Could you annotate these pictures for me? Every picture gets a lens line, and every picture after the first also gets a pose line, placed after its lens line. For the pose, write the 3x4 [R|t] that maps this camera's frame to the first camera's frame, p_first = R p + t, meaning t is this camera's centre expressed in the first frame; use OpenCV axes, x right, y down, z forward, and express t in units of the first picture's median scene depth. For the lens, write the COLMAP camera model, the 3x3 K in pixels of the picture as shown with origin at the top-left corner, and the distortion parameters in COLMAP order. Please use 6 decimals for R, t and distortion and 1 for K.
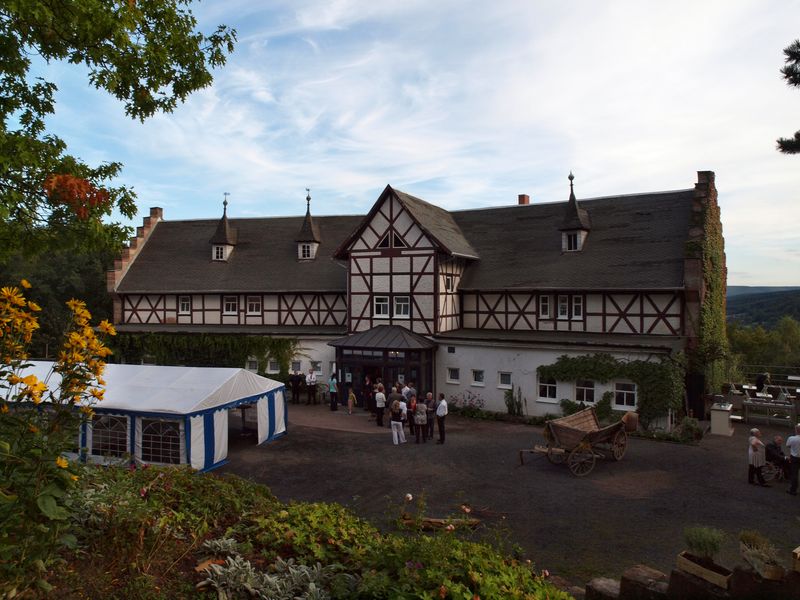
lens RADIAL K [[567.1, 0, 400.0], [0, 567.1, 300.0], [0, 0, 1]] dist [-0.144182, 0.125101]
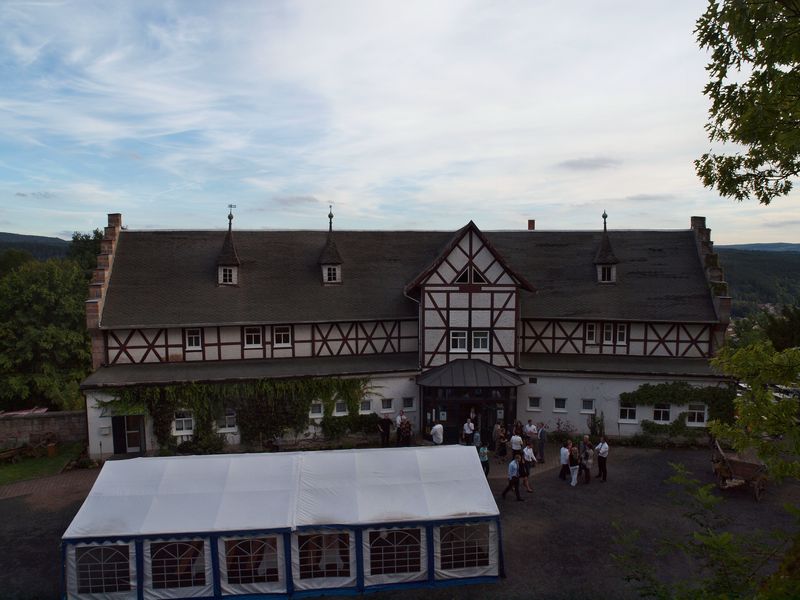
lens RADIAL K [[567.1, 0, 400.0], [0, 567.1, 300.0], [0, 0, 1]] dist [-0.144182, 0.125101]
pose [[0.917918, -0.033328, 0.395369, -0.525512], [0.004350, 0.997251, 0.073963, -0.136380], [-0.396747, -0.066172, 0.915540, 0.123455]]
